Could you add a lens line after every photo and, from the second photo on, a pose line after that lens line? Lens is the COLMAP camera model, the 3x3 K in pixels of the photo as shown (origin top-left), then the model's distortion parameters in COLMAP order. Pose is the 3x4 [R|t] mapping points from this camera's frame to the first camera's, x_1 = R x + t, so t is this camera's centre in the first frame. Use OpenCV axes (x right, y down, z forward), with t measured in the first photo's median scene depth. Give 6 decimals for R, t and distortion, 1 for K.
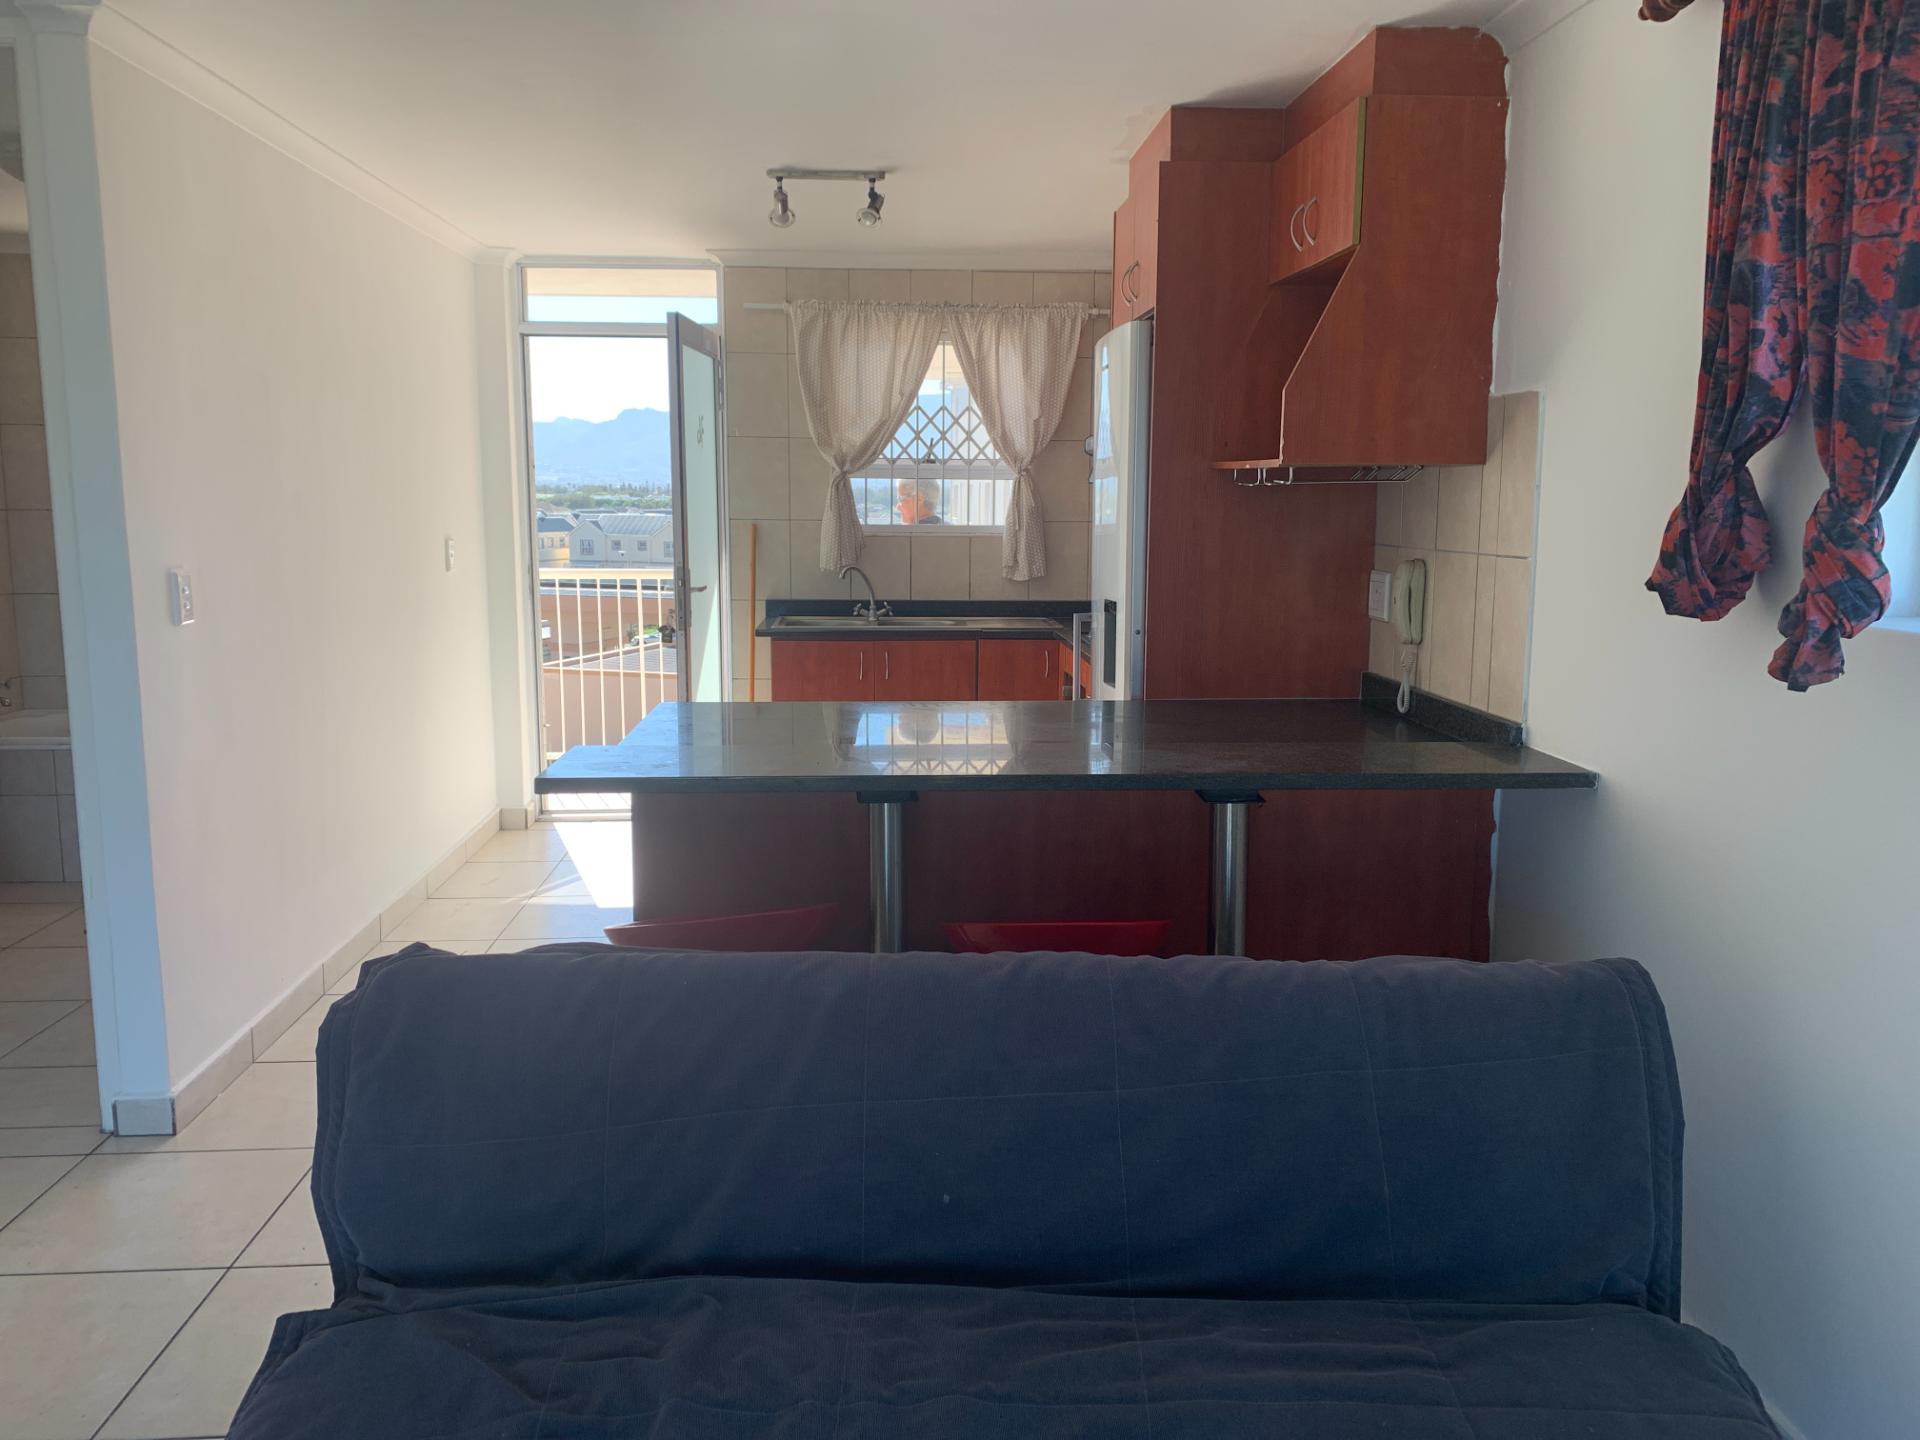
lens RADIAL K [[1475.4, 0, 947.1], [0, 1475.4, 712.4], [0, 0, 1]] dist [0.049917, -0.061483]
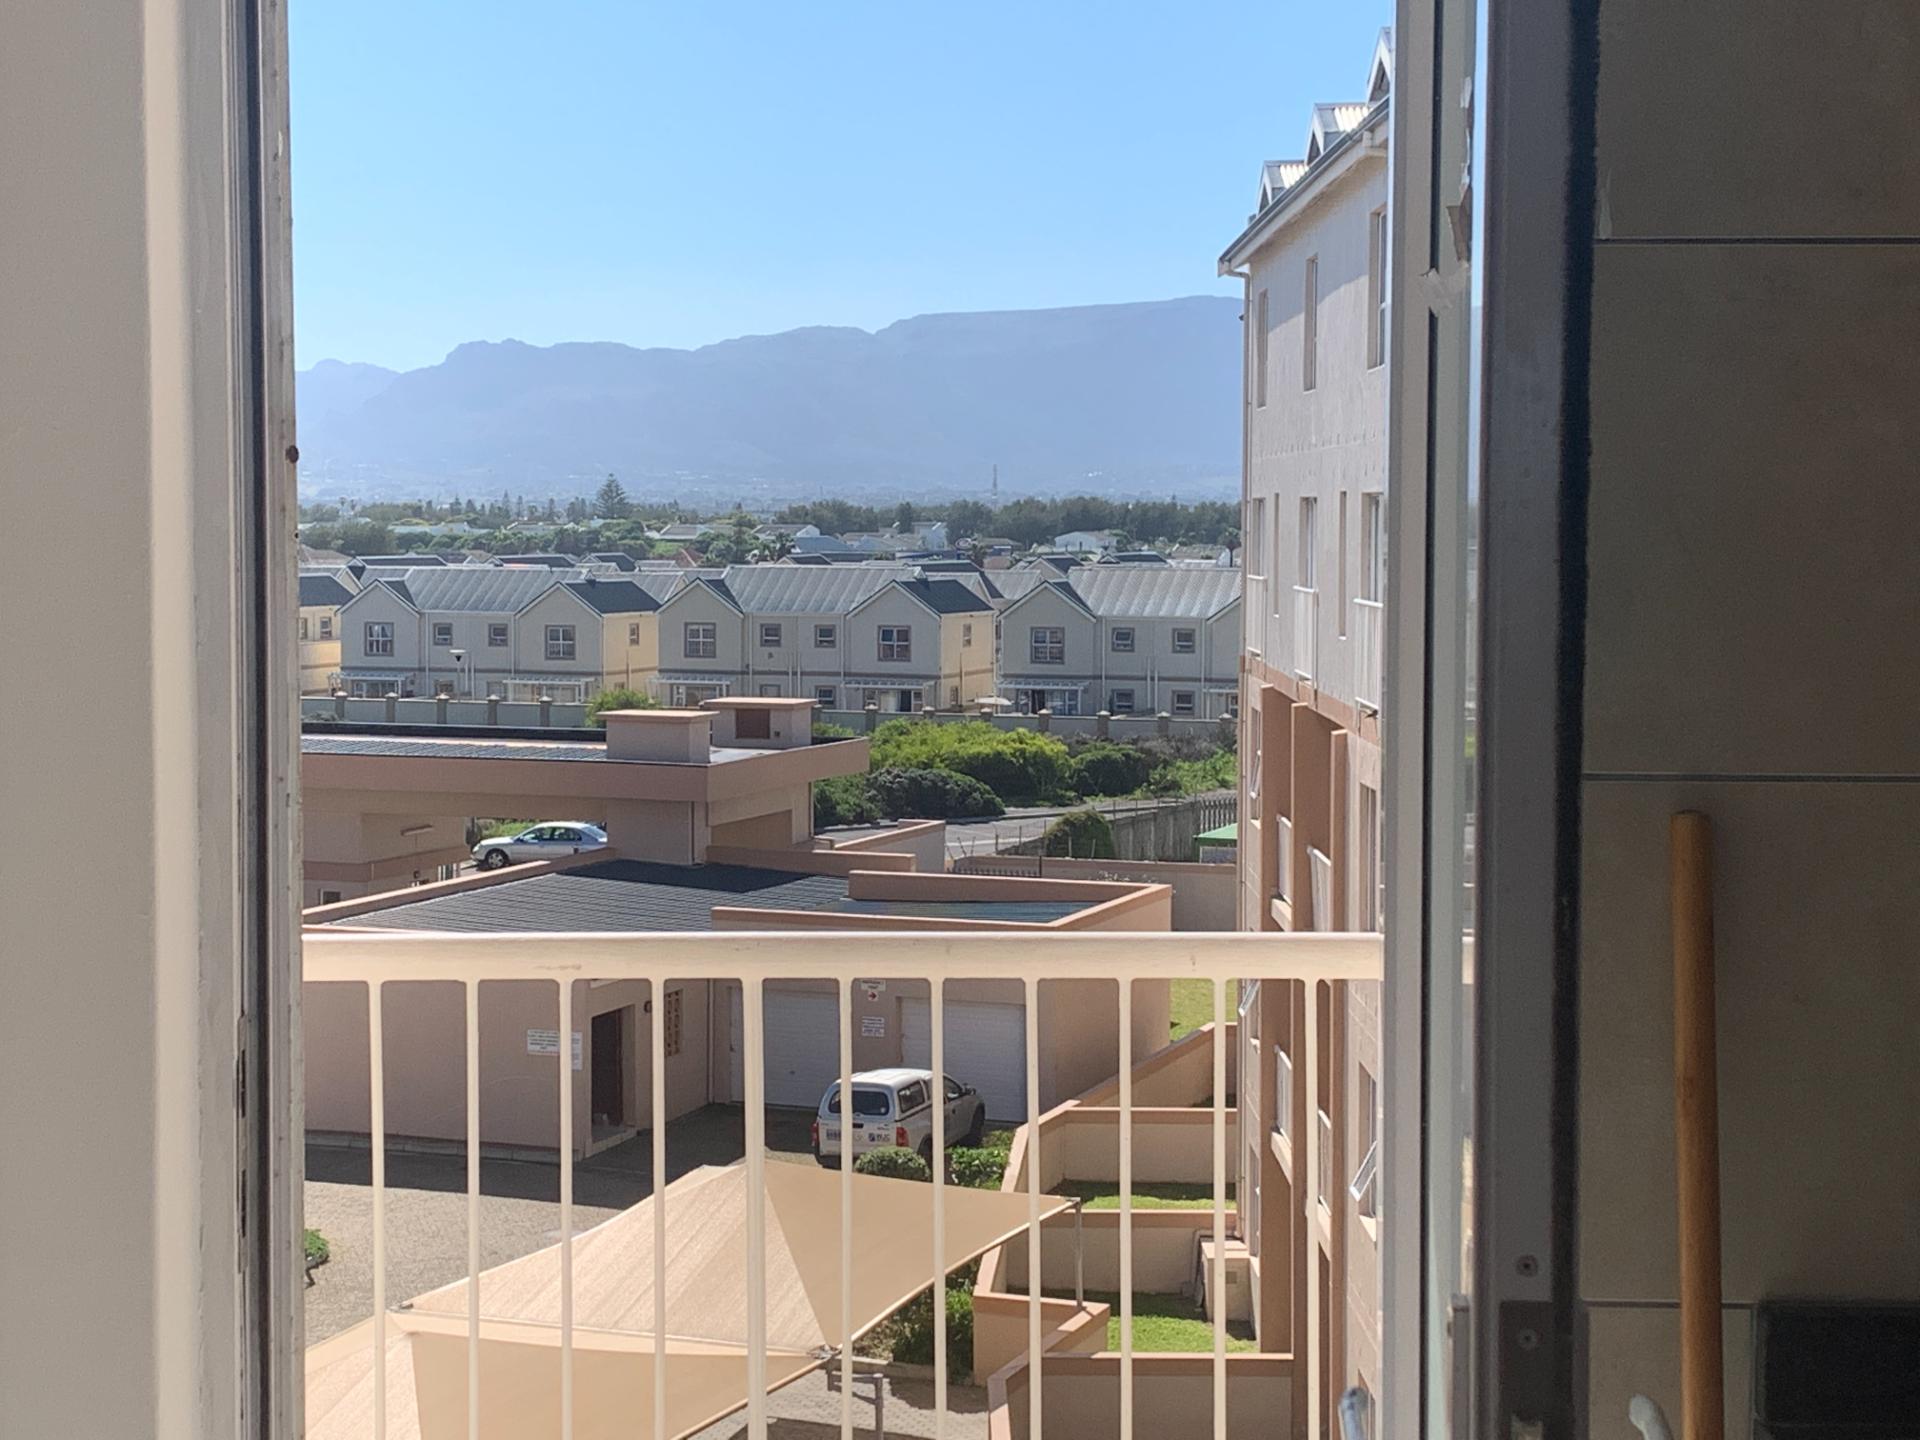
lens RADIAL K [[3215.4, 0, 957.4], [0, 3215.4, 724.4], [0, 0, 1]] dist [0.001510, 0.000000]
pose [[0.998298, 0.002516, -0.058263, -0.208934], [-0.007360, 0.996517, -0.083067, -0.119524], [0.057851, 0.083354, 0.994839, 0.740912]]
